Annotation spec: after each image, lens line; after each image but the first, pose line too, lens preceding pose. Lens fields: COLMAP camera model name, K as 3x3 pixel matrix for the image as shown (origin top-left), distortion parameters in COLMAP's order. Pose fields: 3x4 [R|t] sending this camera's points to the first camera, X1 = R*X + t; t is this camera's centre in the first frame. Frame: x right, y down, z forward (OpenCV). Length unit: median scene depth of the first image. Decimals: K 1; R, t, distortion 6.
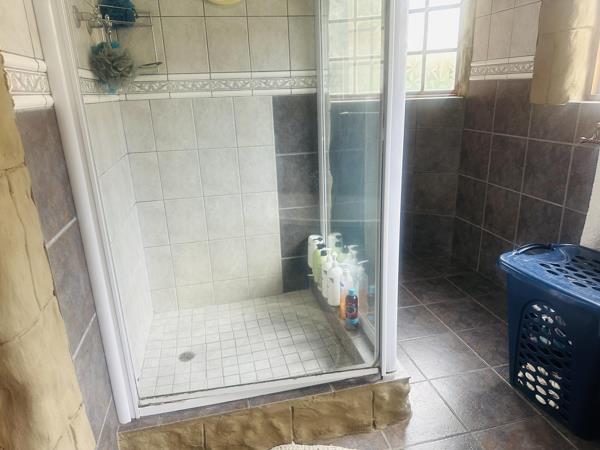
lens RADIAL K [[426.6, 0, 299.2], [0, 426.6, 223.2], [0, 0, 1]] dist [0.006985, -0.003206]
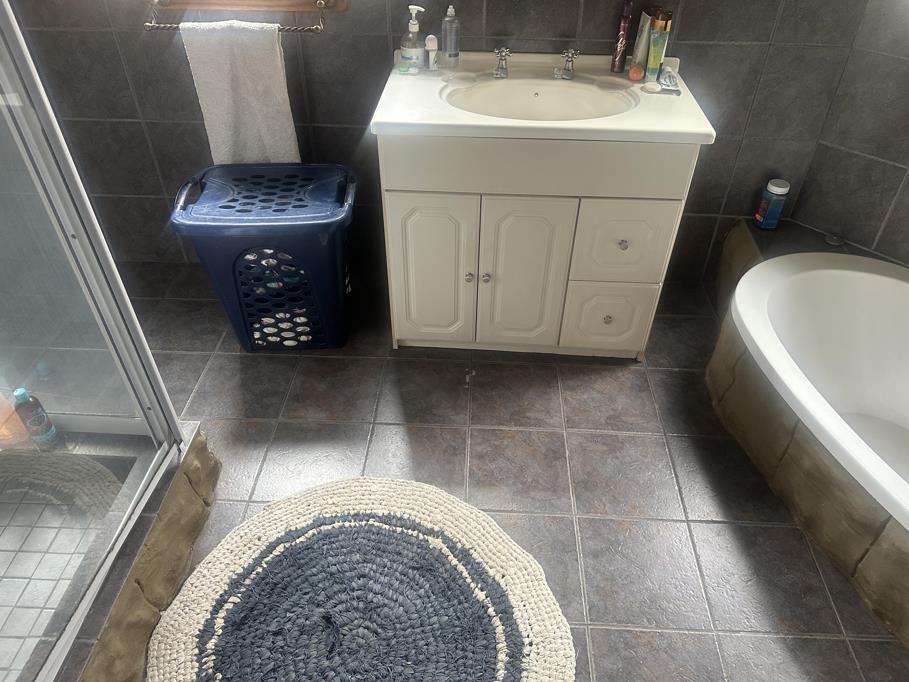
lens RADIAL K [[646.4, 0, 453.5], [0, 646.4, 343.2], [0, 0, 1]] dist [0.006985, -0.003206]
pose [[0.258027, -0.591149, 0.764176, -0.411179], [0.271203, 0.803475, 0.529978, -0.231046], [-0.927293, 0.070498, 0.367639, 0.173743]]
